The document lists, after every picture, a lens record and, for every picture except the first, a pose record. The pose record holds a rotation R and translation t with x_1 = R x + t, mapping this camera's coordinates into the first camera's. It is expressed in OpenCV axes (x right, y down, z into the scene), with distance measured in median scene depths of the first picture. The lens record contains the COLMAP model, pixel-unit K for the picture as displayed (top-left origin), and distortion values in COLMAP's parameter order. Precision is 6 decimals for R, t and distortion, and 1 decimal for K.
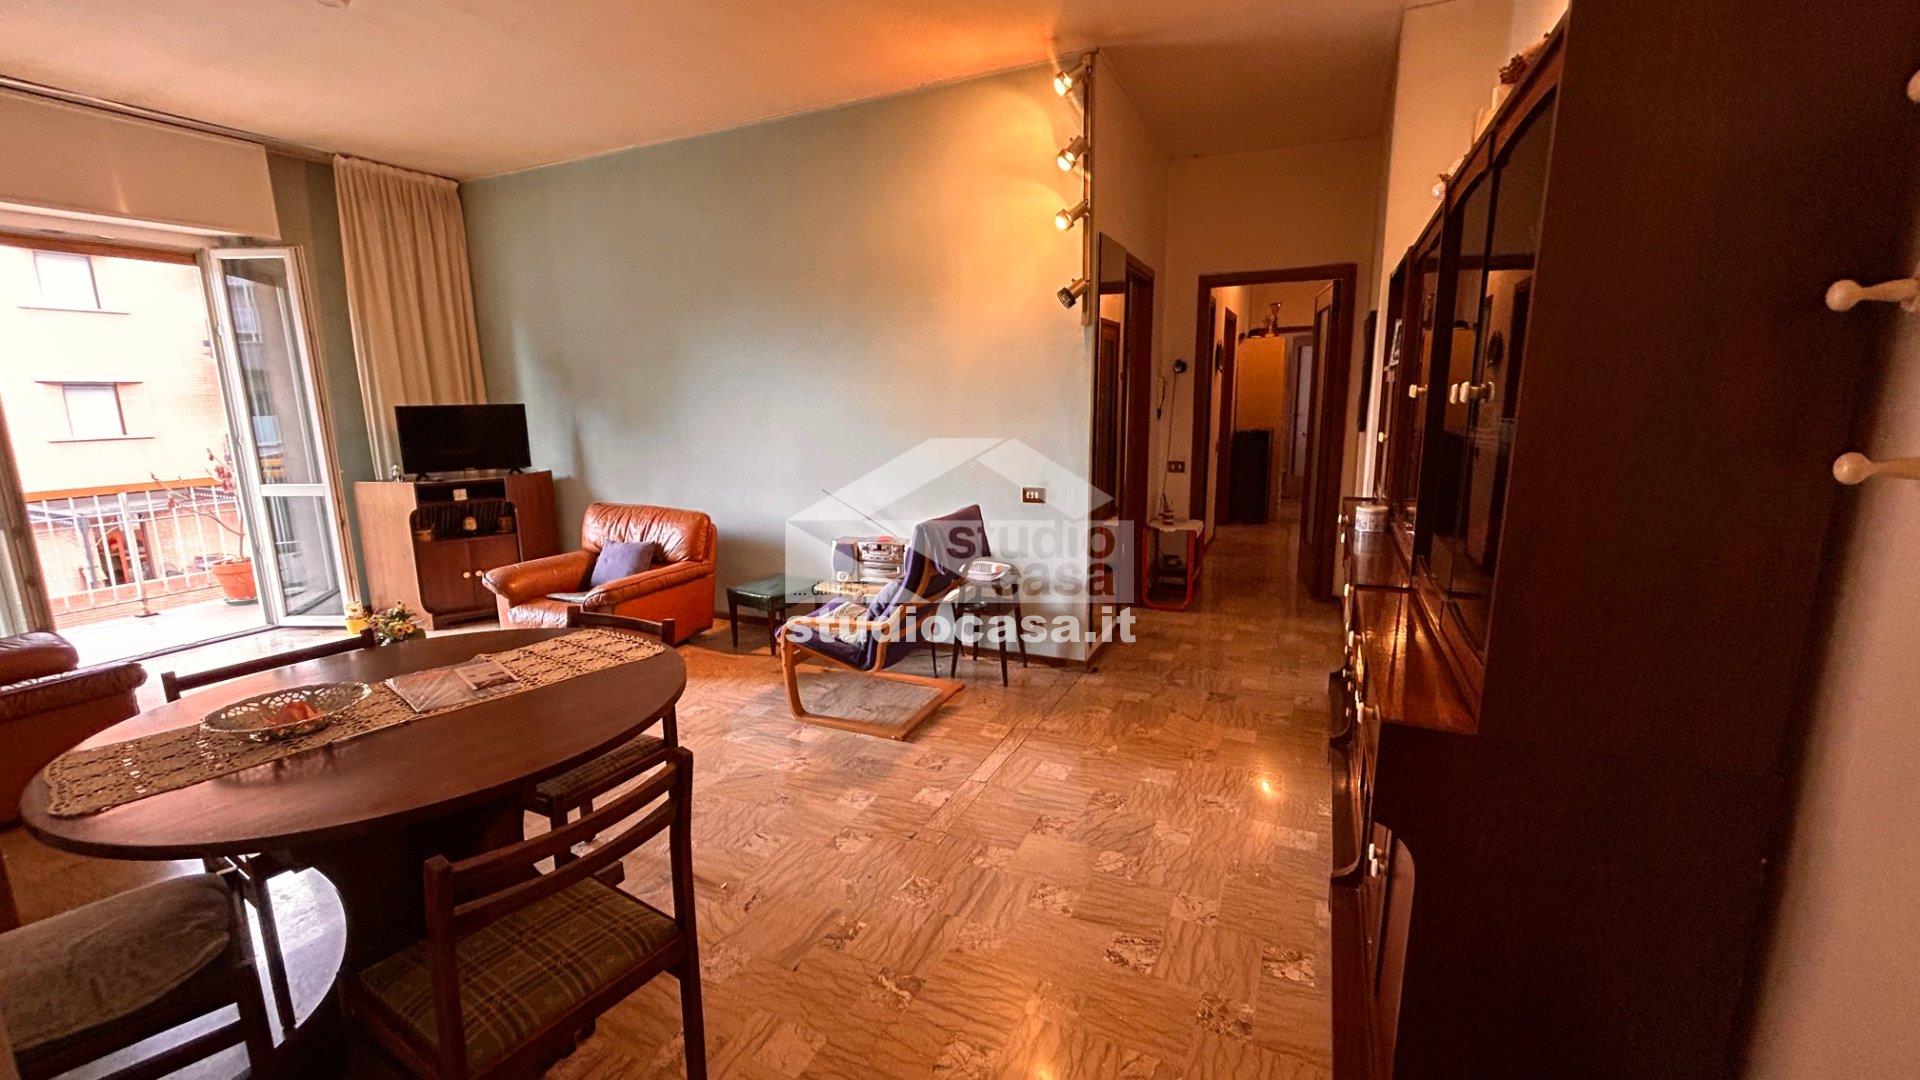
lens RADIAL K [[789.3, 0, 961.1], [0, 789.3, 545.5], [0, 0, 1]] dist [-0.001733, 0.000323]
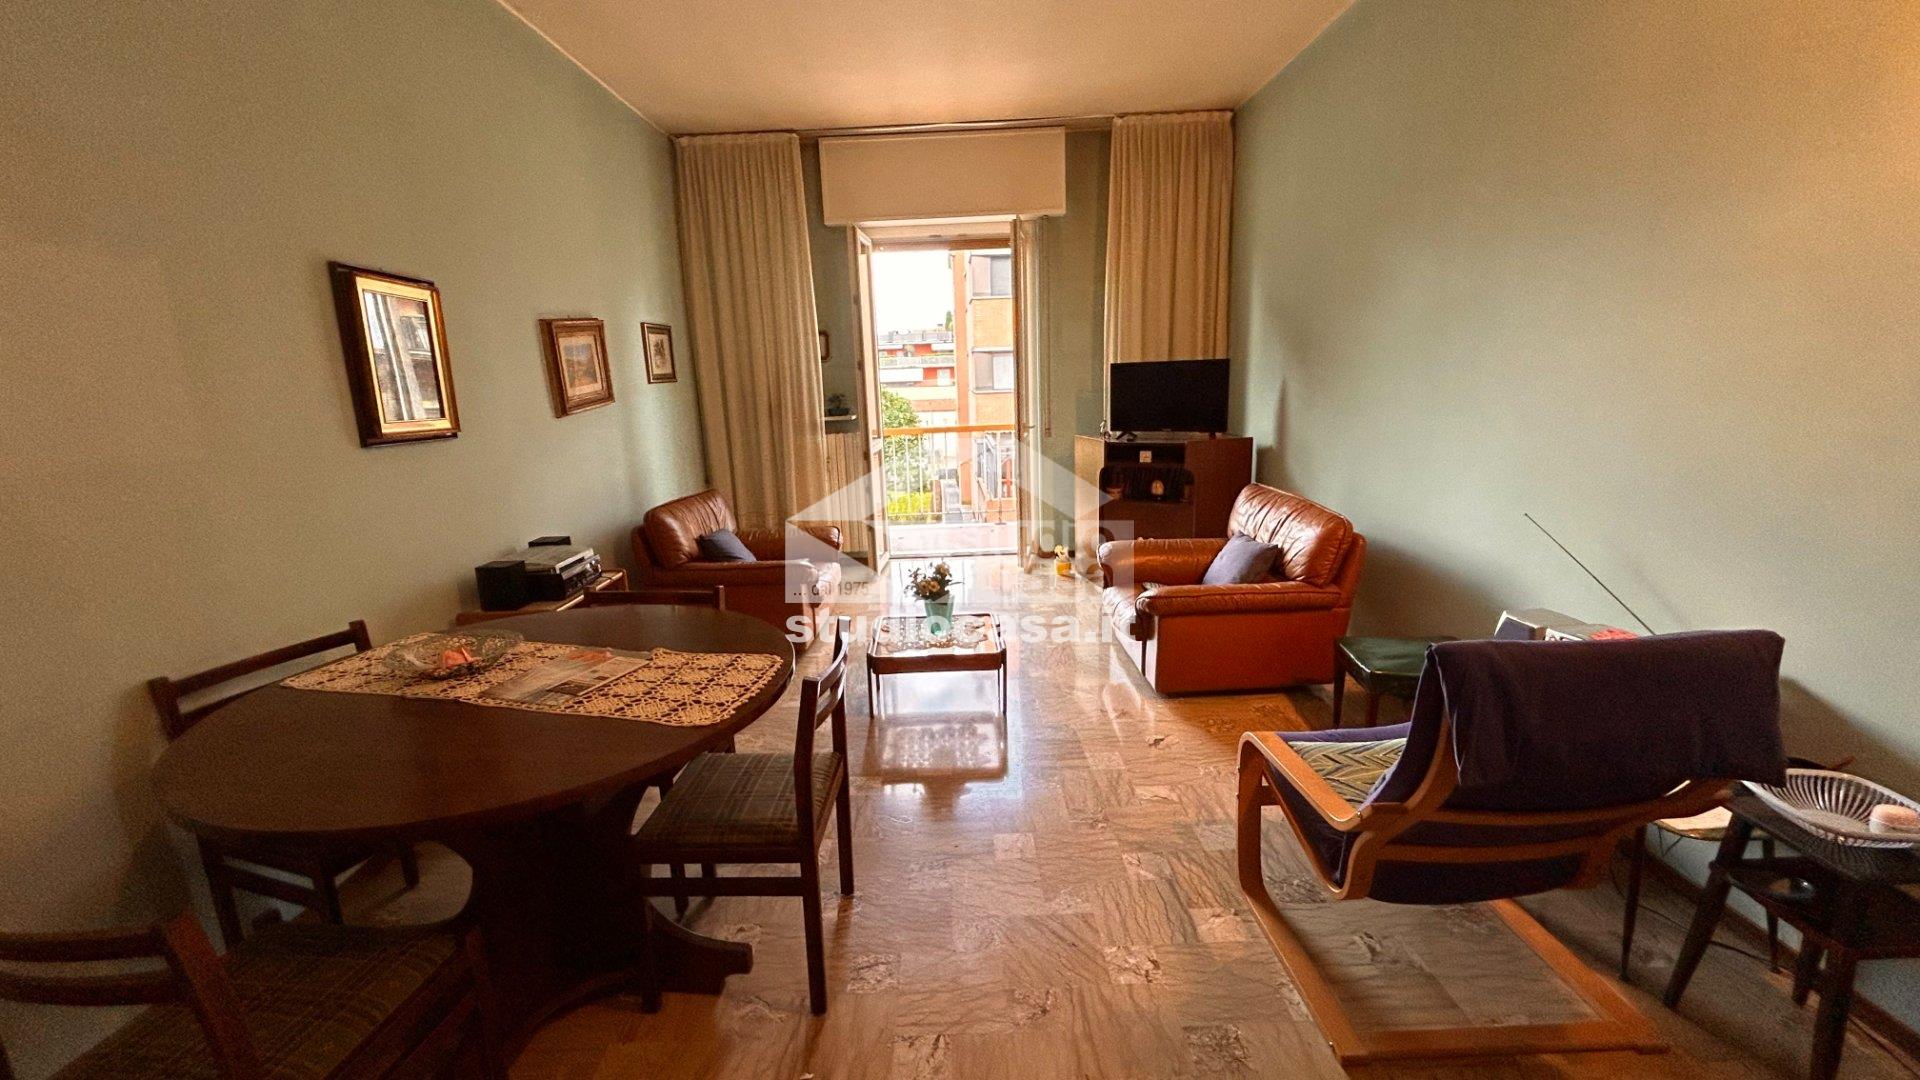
lens RADIAL K [[789.3, 0, 957.9], [0, 789.3, 533.8], [0, 0, 1]] dist [-0.001733, 0.000323]
pose [[0.413532, 0.180013, -0.892517, 0.166206], [-0.138638, 0.981279, 0.133680, -0.084404], [0.899873, 0.068456, 0.430747, 0.484171]]
